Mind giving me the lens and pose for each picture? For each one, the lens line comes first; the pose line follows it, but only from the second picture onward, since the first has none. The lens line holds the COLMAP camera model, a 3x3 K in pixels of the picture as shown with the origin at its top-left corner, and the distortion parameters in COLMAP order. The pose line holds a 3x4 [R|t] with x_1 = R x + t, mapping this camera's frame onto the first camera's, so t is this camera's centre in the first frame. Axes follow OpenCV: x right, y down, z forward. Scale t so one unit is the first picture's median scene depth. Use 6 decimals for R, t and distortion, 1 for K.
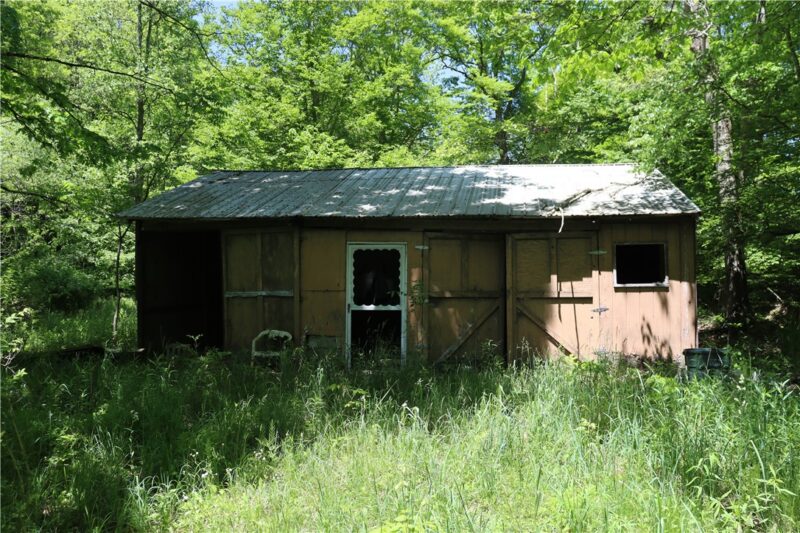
lens RADIAL K [[691.0, 0, 402.7], [0, 691.0, 274.7], [0, 0, 1]] dist [-0.010653, 0.199507]
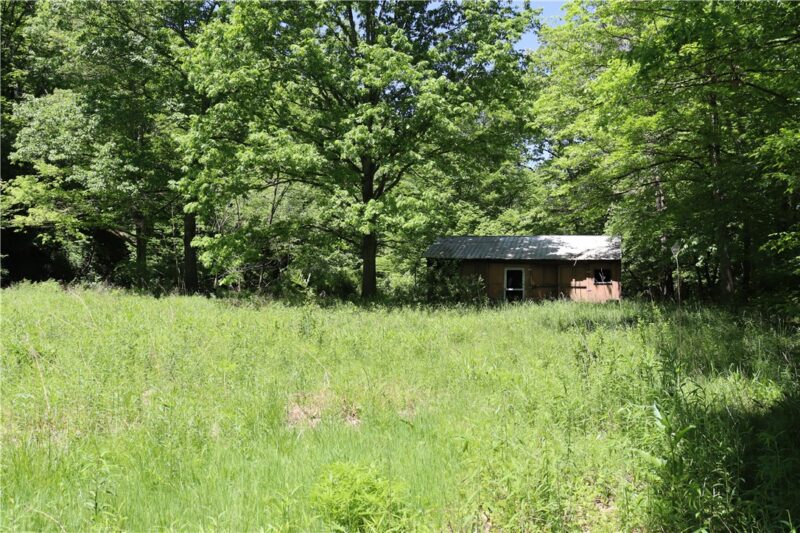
lens RADIAL K [[691.0, 0, 402.7], [0, 691.0, 274.7], [0, 0, 1]] dist [-0.010653, 0.199507]
pose [[0.992727, 0.012865, -0.119696, -0.156993], [-0.014917, 0.999757, -0.016258, 0.040654], [0.119457, 0.017926, 0.992677, -2.044330]]
